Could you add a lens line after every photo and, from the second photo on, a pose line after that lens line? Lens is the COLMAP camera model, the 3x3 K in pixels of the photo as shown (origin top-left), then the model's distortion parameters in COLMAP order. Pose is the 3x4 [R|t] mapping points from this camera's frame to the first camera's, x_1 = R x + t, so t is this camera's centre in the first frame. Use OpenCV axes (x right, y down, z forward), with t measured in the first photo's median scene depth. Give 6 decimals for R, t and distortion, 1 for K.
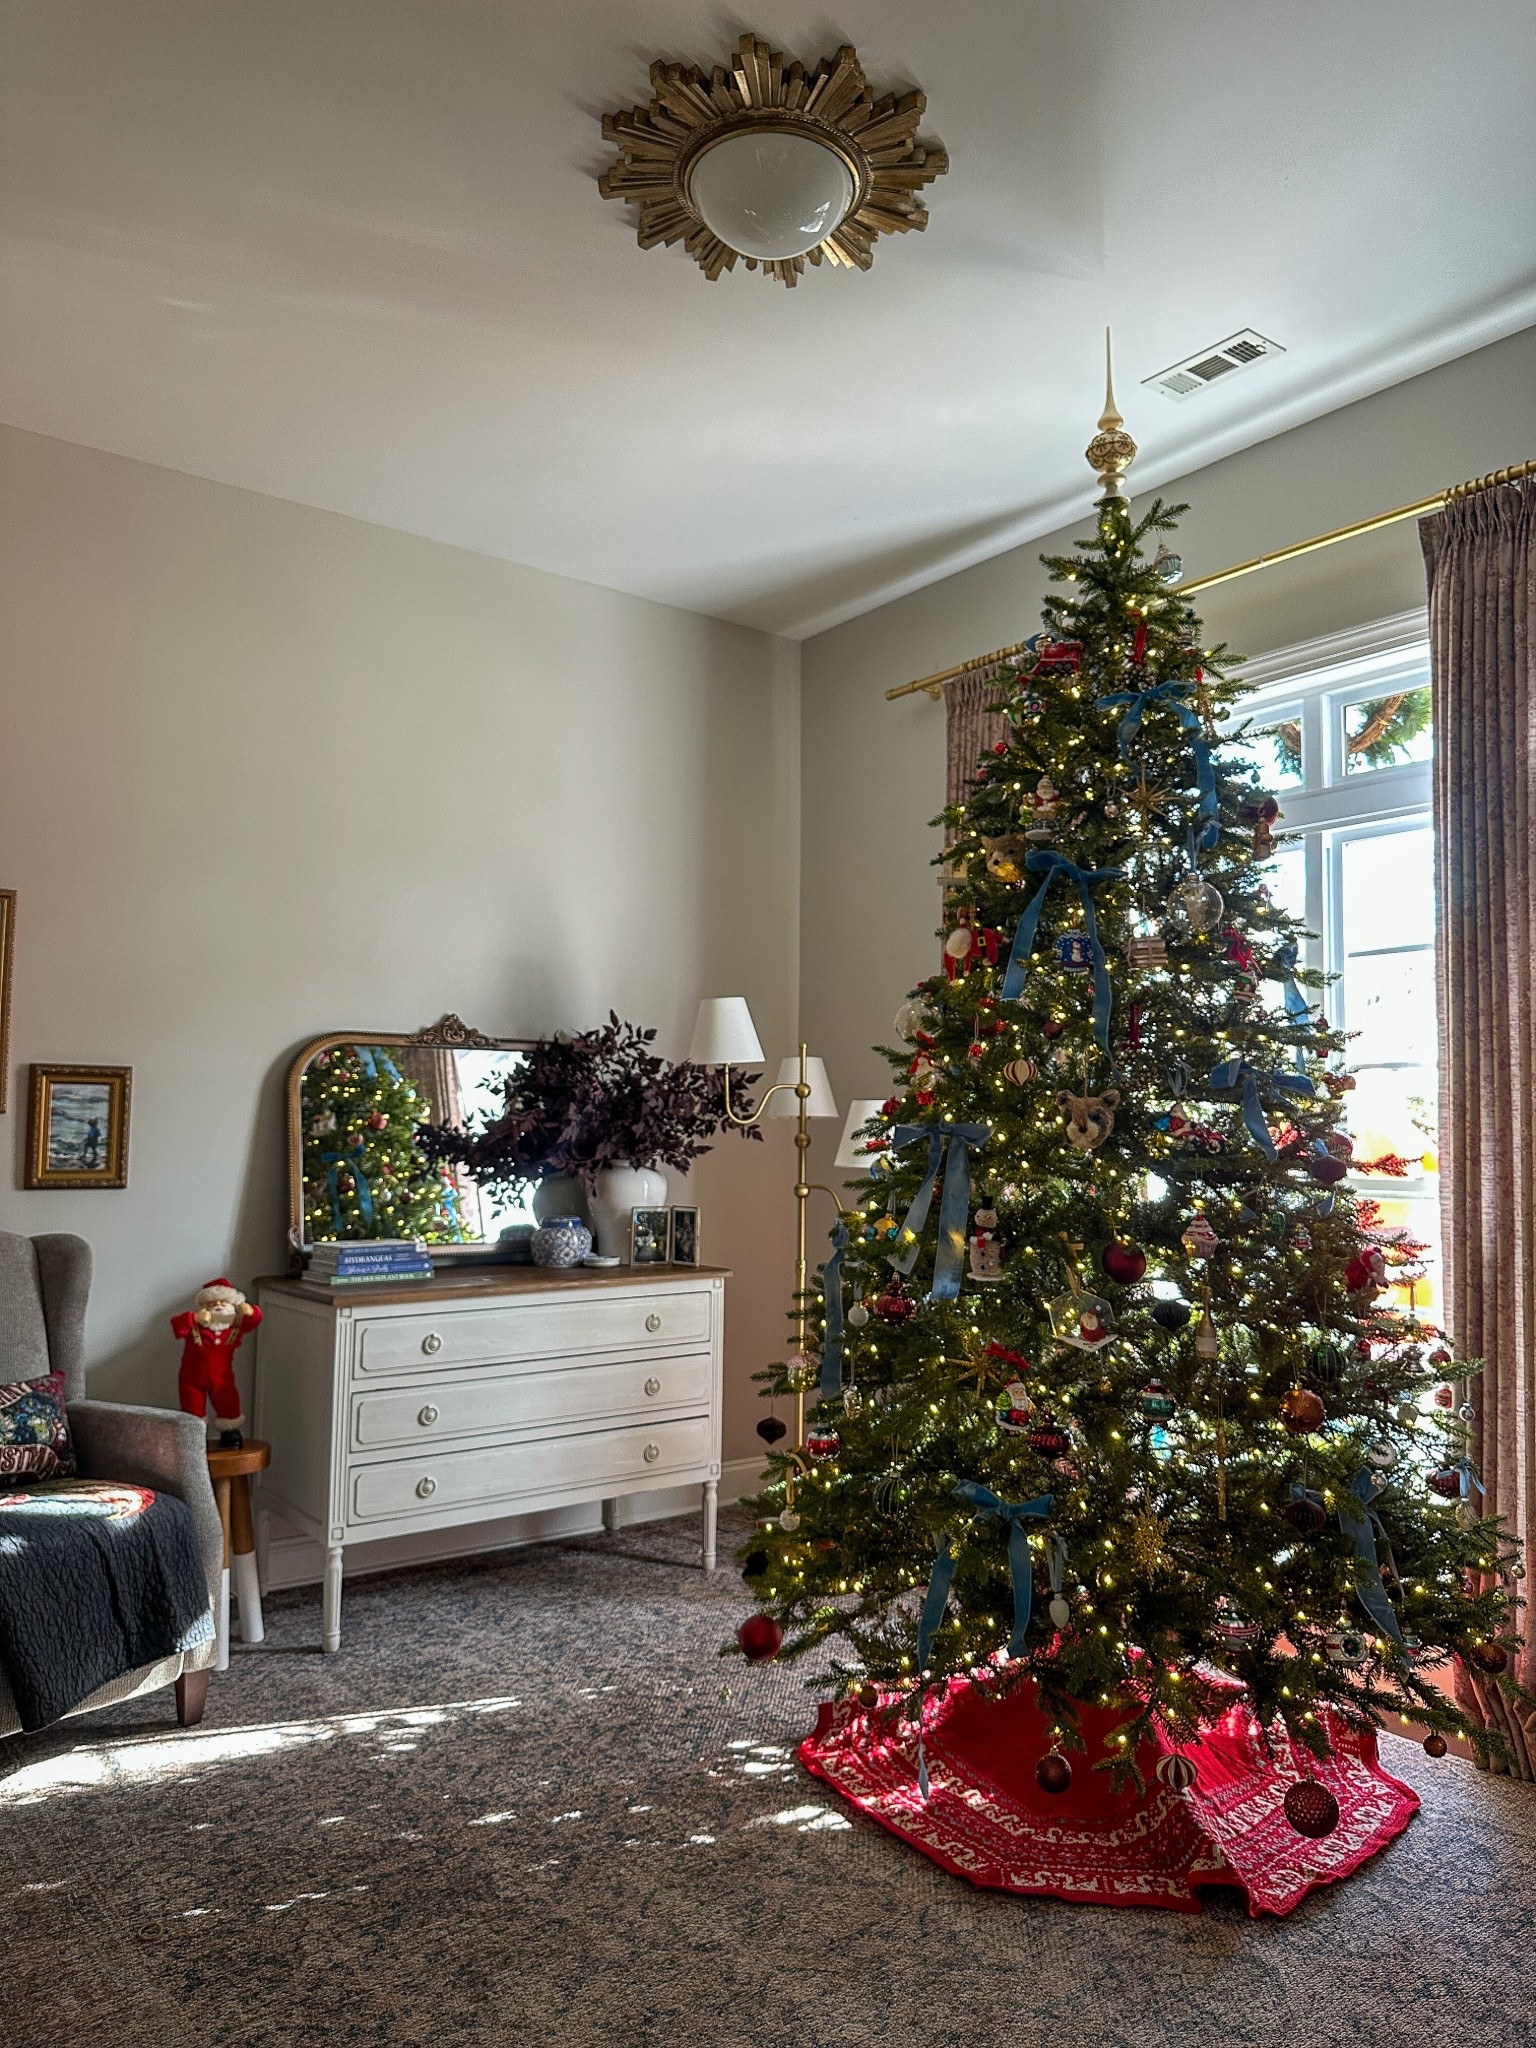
lens RADIAL K [[1474.1, 0, 786.2], [0, 1474.1, 1023.5], [0, 0, 1]] dist [0.081209, -0.080423]
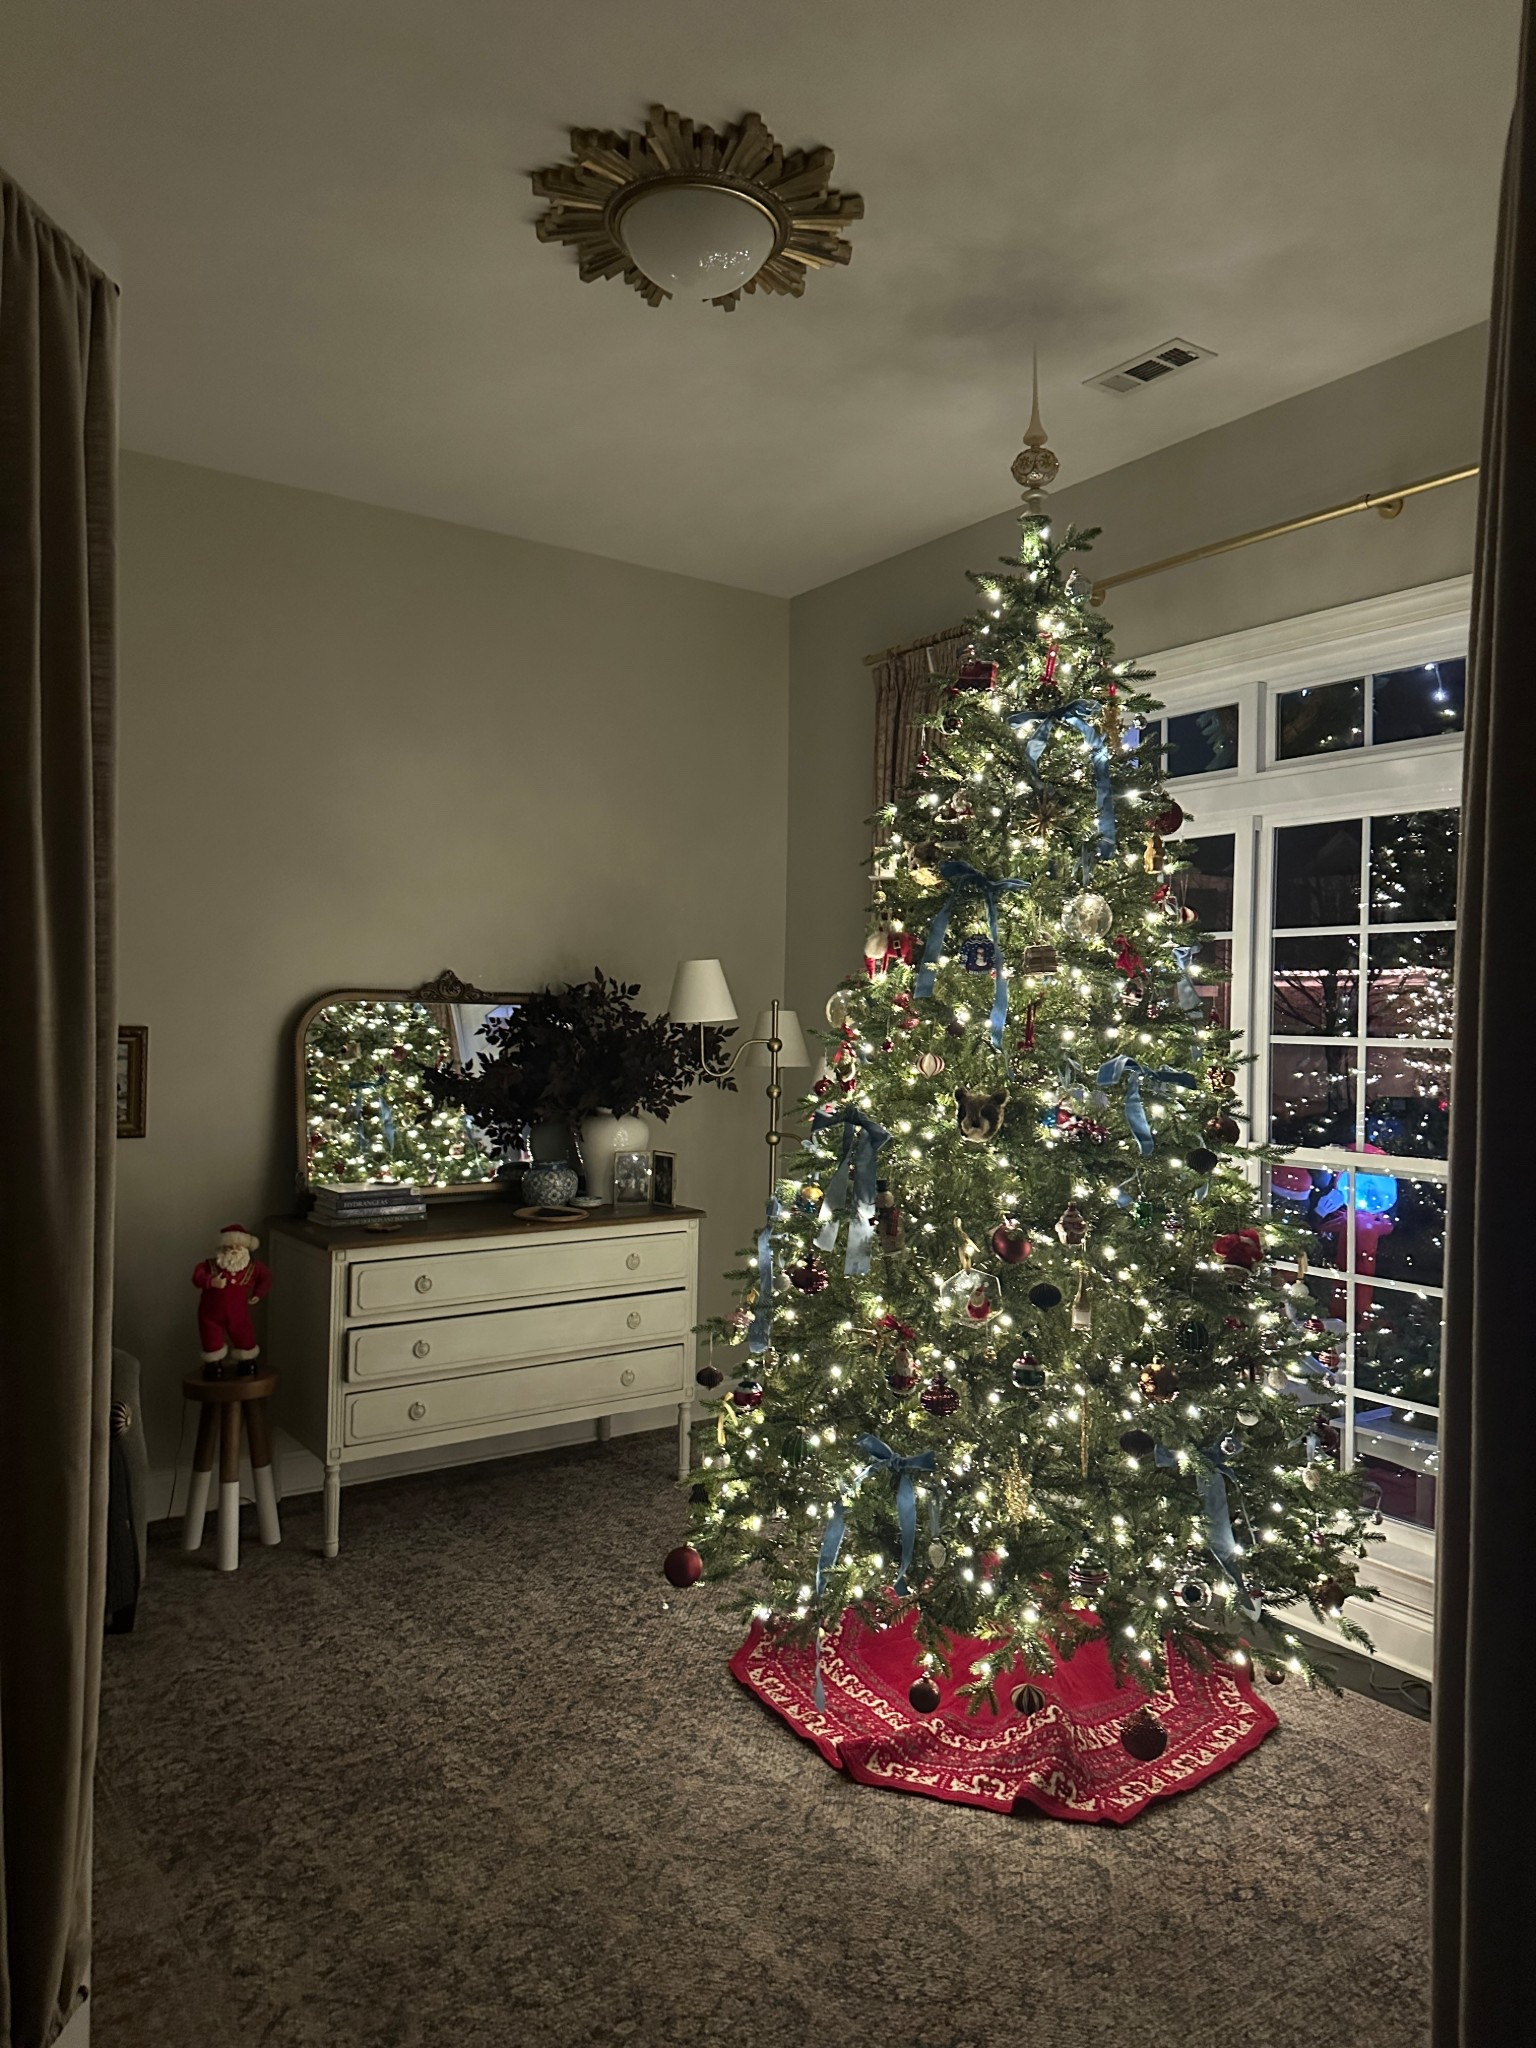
lens RADIAL K [[1443.7, 0, 768.0], [0, 1443.7, 1024.0], [0, 0, 1]] dist [0.113453, -0.127523]
pose [[0.999155, 0.007114, -0.040488, 0.086482], [-0.004290, 0.997579, 0.069405, -0.074555], [0.040884, -0.069173, 0.996767, -0.072806]]
